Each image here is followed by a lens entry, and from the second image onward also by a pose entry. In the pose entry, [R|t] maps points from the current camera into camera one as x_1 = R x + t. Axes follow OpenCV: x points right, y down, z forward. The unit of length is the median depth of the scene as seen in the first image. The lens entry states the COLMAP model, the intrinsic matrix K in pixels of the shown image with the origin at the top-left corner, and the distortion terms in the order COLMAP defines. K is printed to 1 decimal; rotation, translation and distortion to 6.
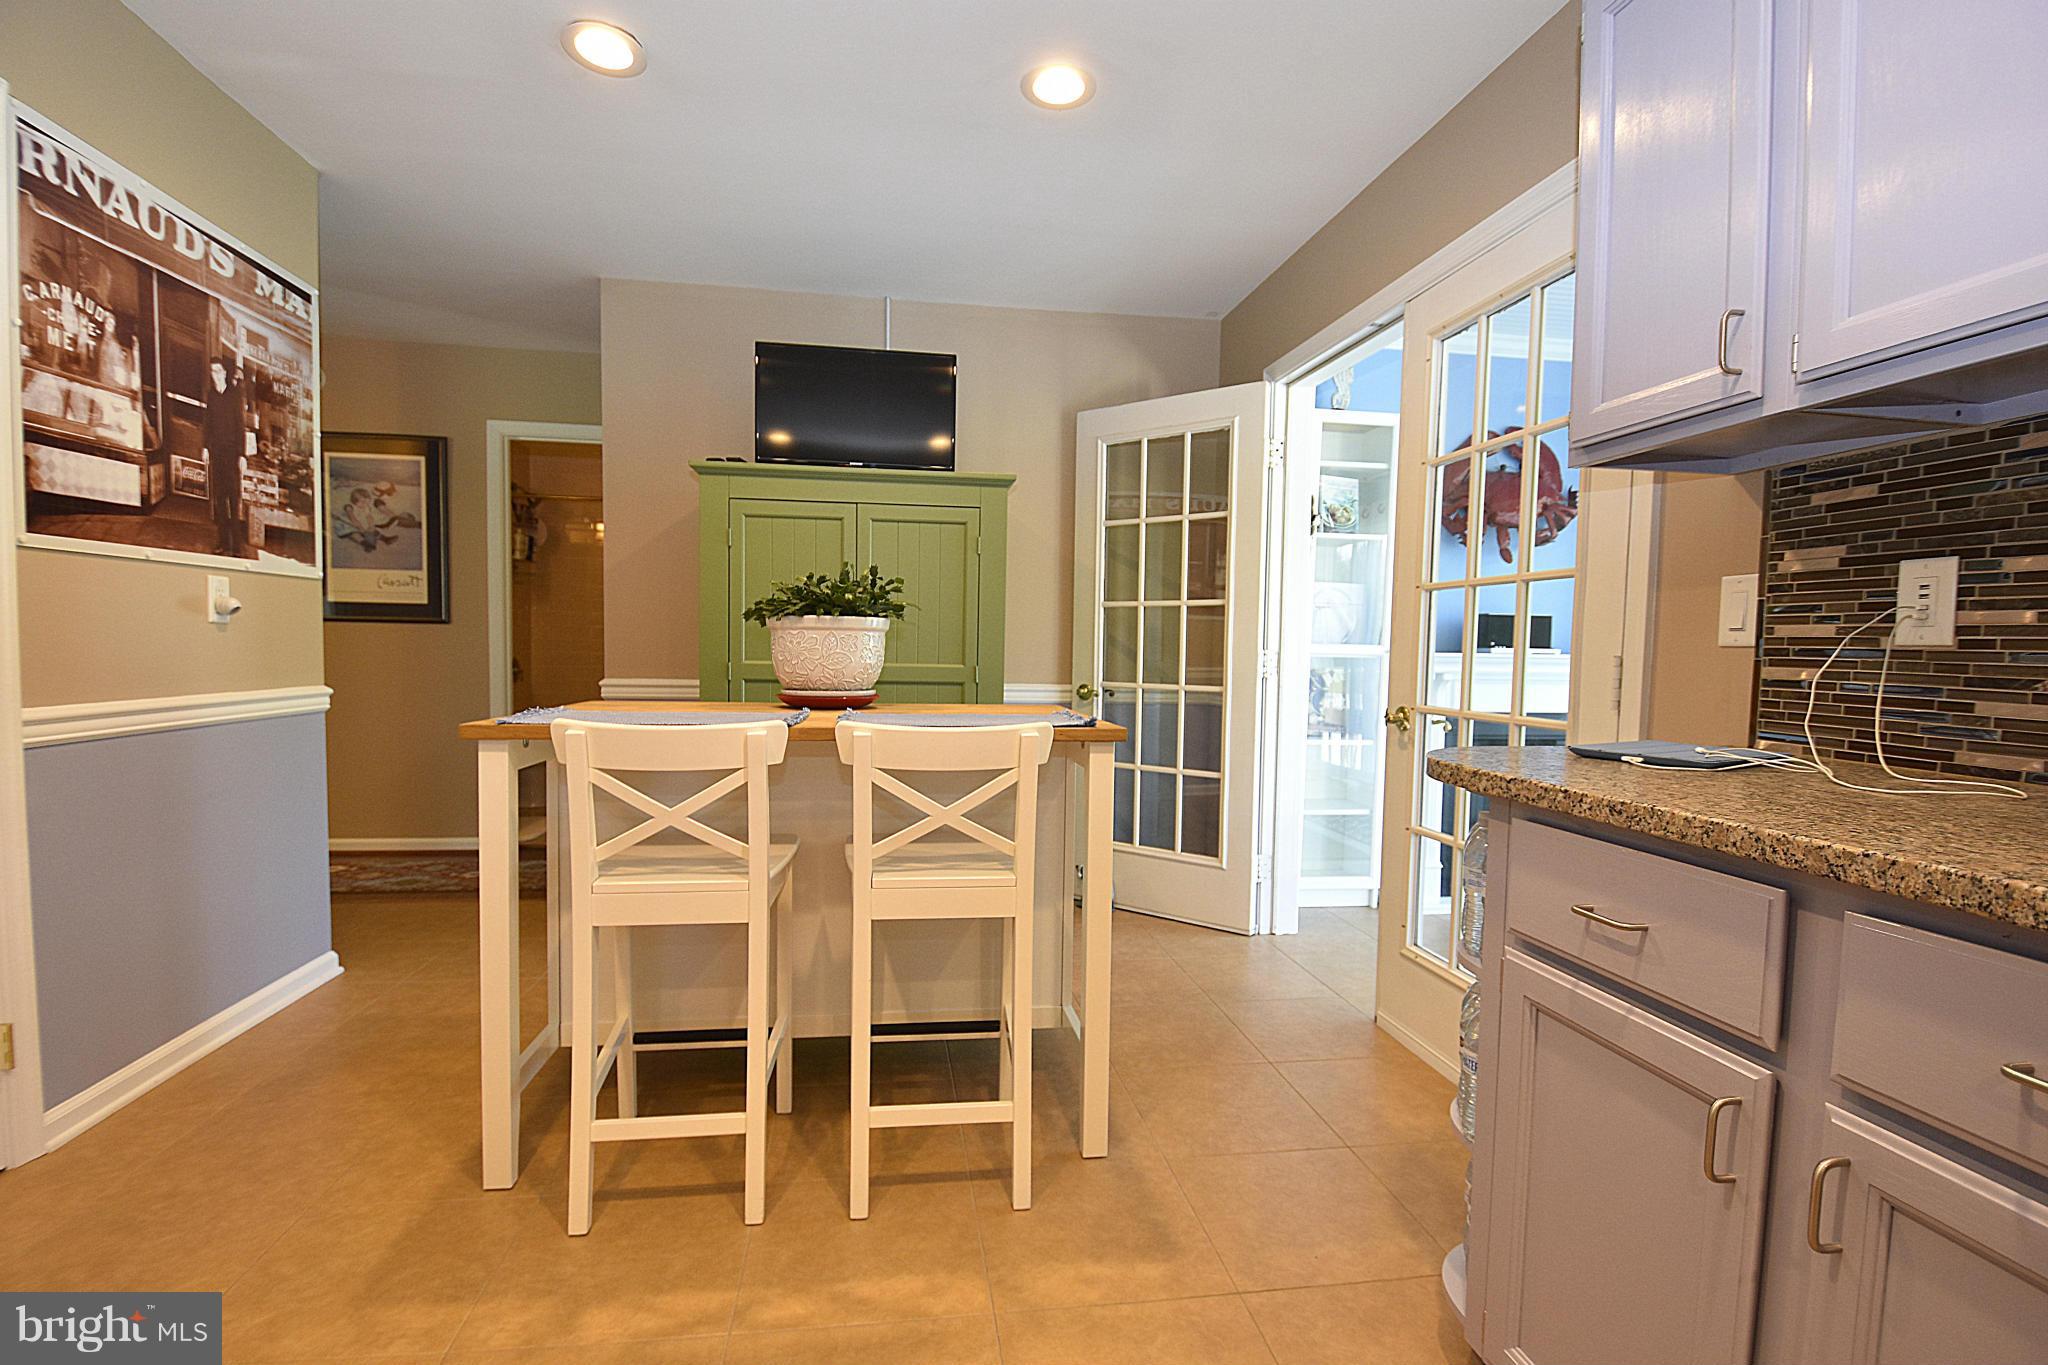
lens RADIAL K [[927.3, 0, 1003.9], [0, 927.3, 704.0], [0, 0, 1]] dist [-0.003556, -0.013079]
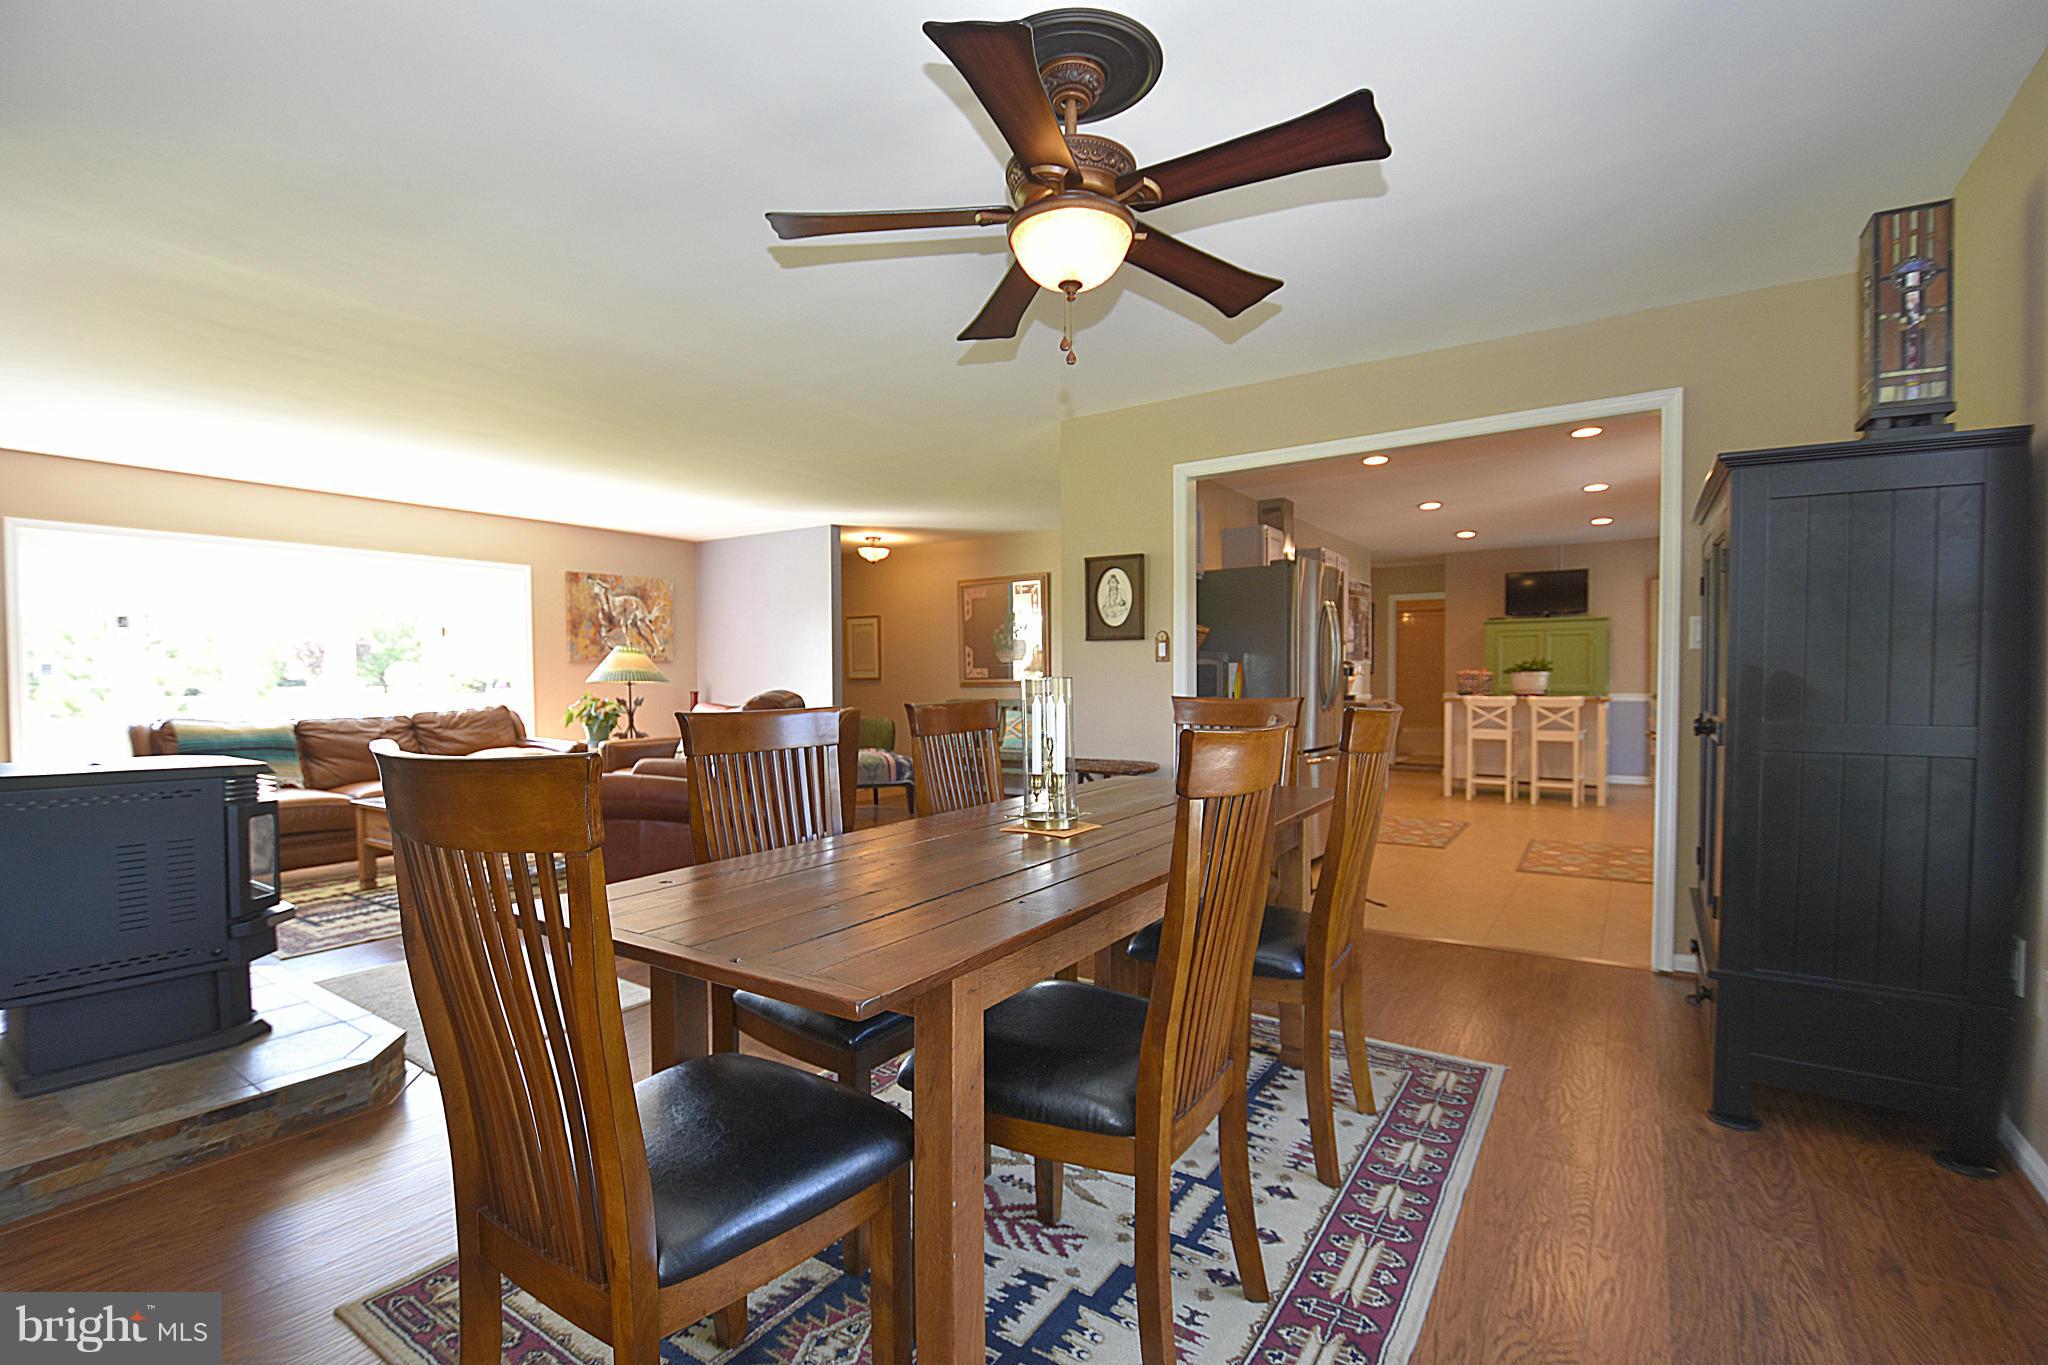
lens RADIAL K [[915.7, 0, 1011.1], [0, 915.7, 699.6], [0, 0, 1]] dist [0.003574, -0.014099]
pose [[0.741503, -0.005535, -0.670927, 0.932564], [-0.021838, 0.999237, -0.032378, 0.227237], [0.670594, 0.038660, 0.740816, -3.946635]]
